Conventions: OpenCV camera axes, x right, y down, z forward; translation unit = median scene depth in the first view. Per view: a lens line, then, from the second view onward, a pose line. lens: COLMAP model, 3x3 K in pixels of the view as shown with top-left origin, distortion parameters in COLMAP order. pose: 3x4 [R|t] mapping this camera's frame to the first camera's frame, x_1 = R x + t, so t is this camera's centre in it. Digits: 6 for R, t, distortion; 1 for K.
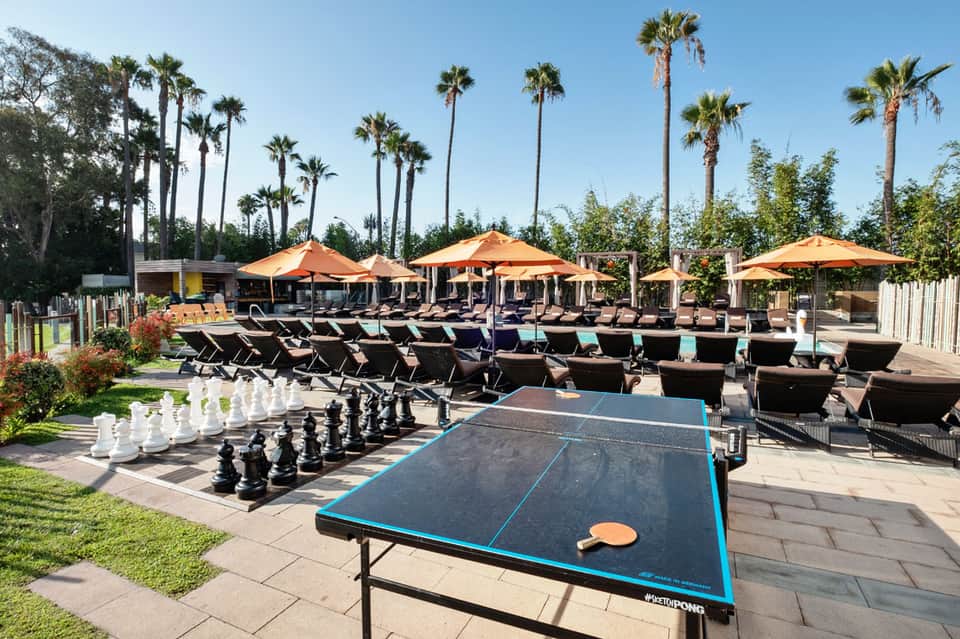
lens RADIAL K [[477.8, 0, 477.9], [0, 477.8, 291.5], [0, 0, 1]] dist [-0.000560, -0.000219]
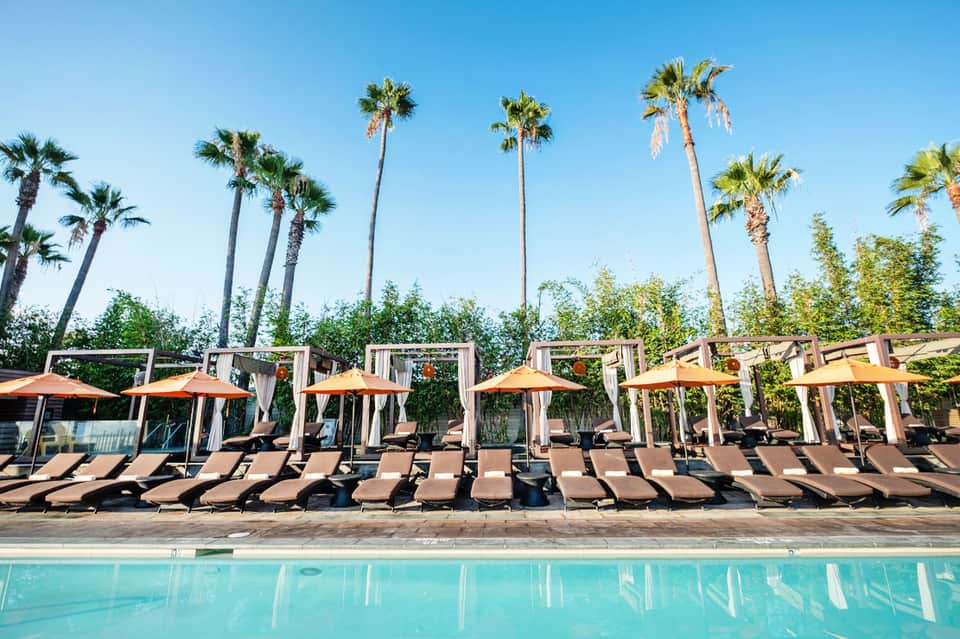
lens RADIAL K [[431.2, 0, 493.4], [0, 431.2, 315.9], [0, 0, 1]] dist [-0.002607, -0.001012]
pose [[0.916316, 0.078305, 0.392727, -0.118708], [0.018036, 0.971631, -0.235814, 0.002691], [-0.400051, 0.223164, 0.888908, 0.433712]]
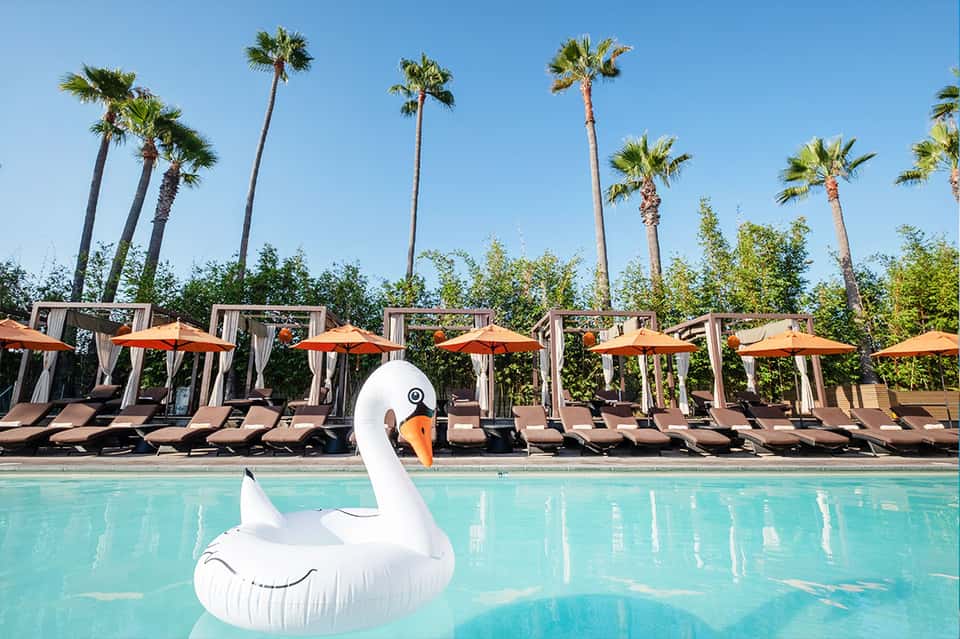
lens RADIAL K [[477.8, 0, 477.9], [0, 477.8, 291.5], [0, 0, 1]] dist [-0.000560, -0.000219]
pose [[0.872773, 0.118832, 0.473441, -0.076538], [-0.000818, 0.970270, -0.242026, 0.019471], [-0.488126, 0.210846, 0.846922, 0.376406]]
